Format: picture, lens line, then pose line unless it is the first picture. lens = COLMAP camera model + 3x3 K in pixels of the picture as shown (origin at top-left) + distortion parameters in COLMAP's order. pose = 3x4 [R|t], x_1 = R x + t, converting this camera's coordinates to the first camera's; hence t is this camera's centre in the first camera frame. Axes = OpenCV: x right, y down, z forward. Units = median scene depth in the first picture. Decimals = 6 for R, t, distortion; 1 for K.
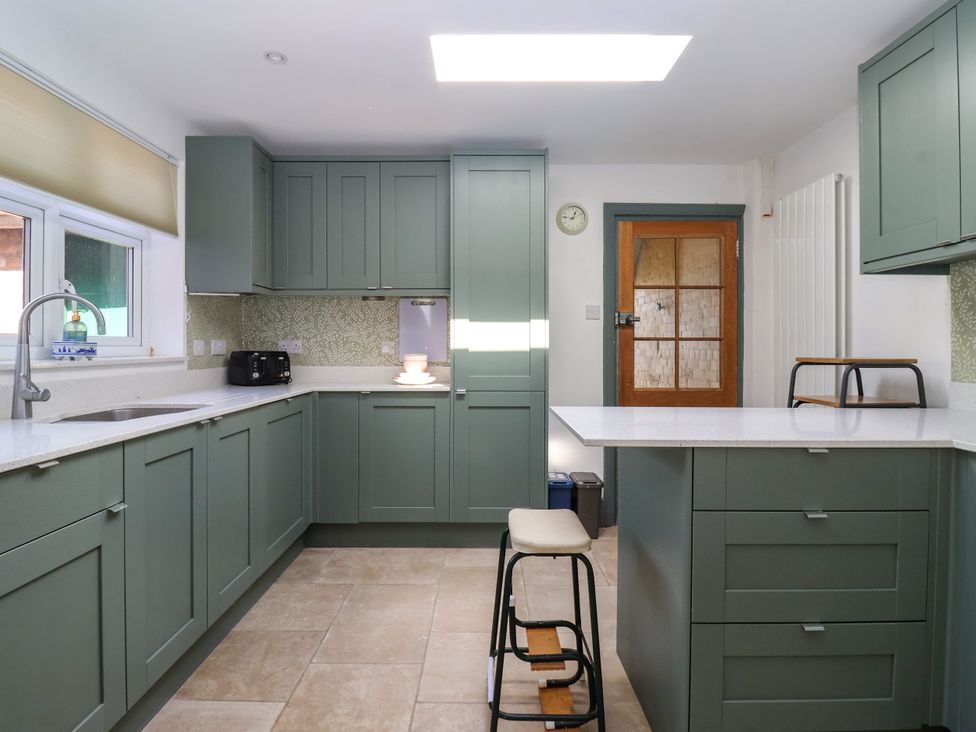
lens RADIAL K [[509.9, 0, 481.1], [0, 509.9, 346.7], [0, 0, 1]] dist [-0.000180, -0.013709]
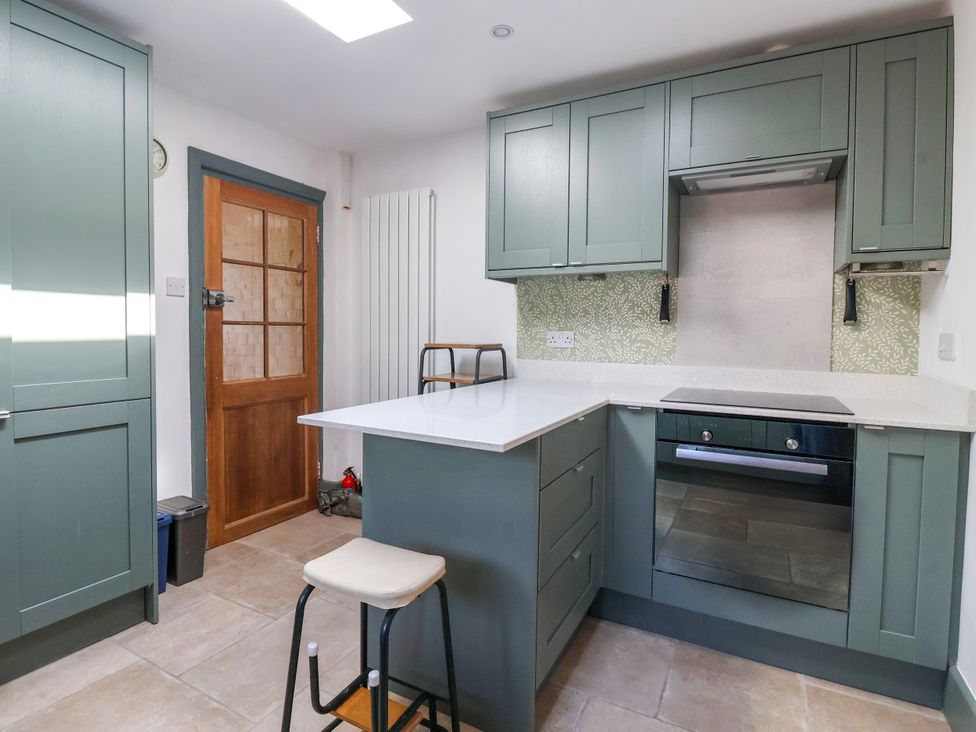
lens RADIAL K [[509.9, 0, 481.1], [0, 509.9, 346.7], [0, 0, 1]] dist [-0.000180, -0.013709]
pose [[0.473289, -0.025849, 0.880528, -0.272965], [-0.009688, 0.999356, 0.034545, -0.010362], [-0.880854, -0.024880, 0.472734, 0.276776]]
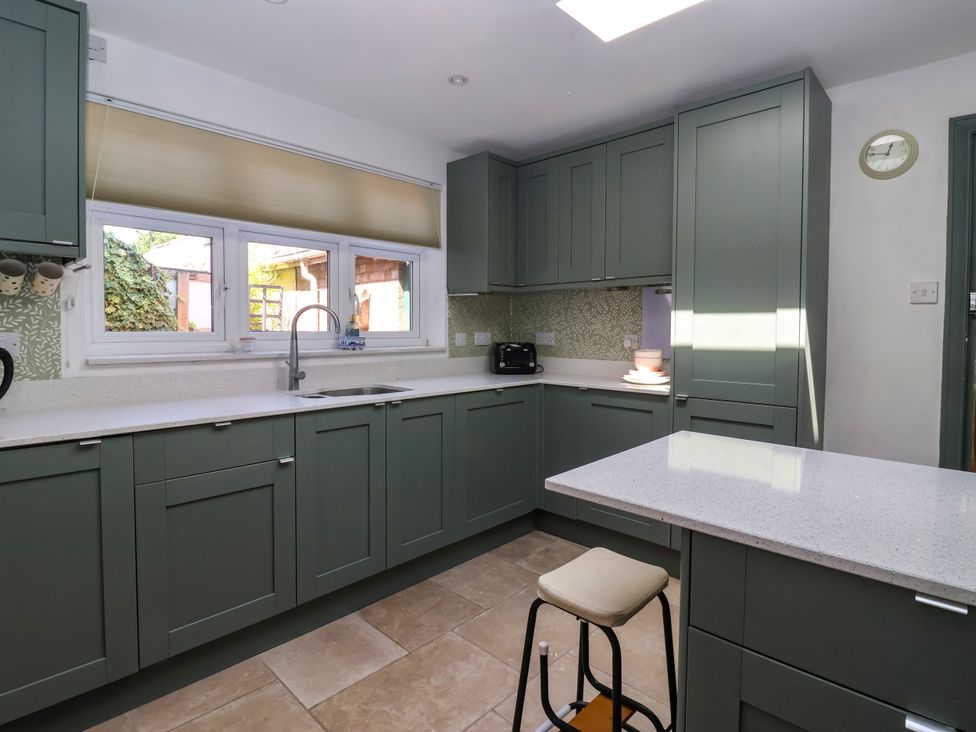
lens RADIAL K [[509.9, 0, 481.1], [0, 509.9, 346.7], [0, 0, 1]] dist [-0.000180, -0.013709]
pose [[0.722991, 0.026916, -0.690333, 0.299700], [-0.004522, 0.999404, 0.034231, -0.022008], [0.690842, -0.021627, 0.722682, 0.166857]]
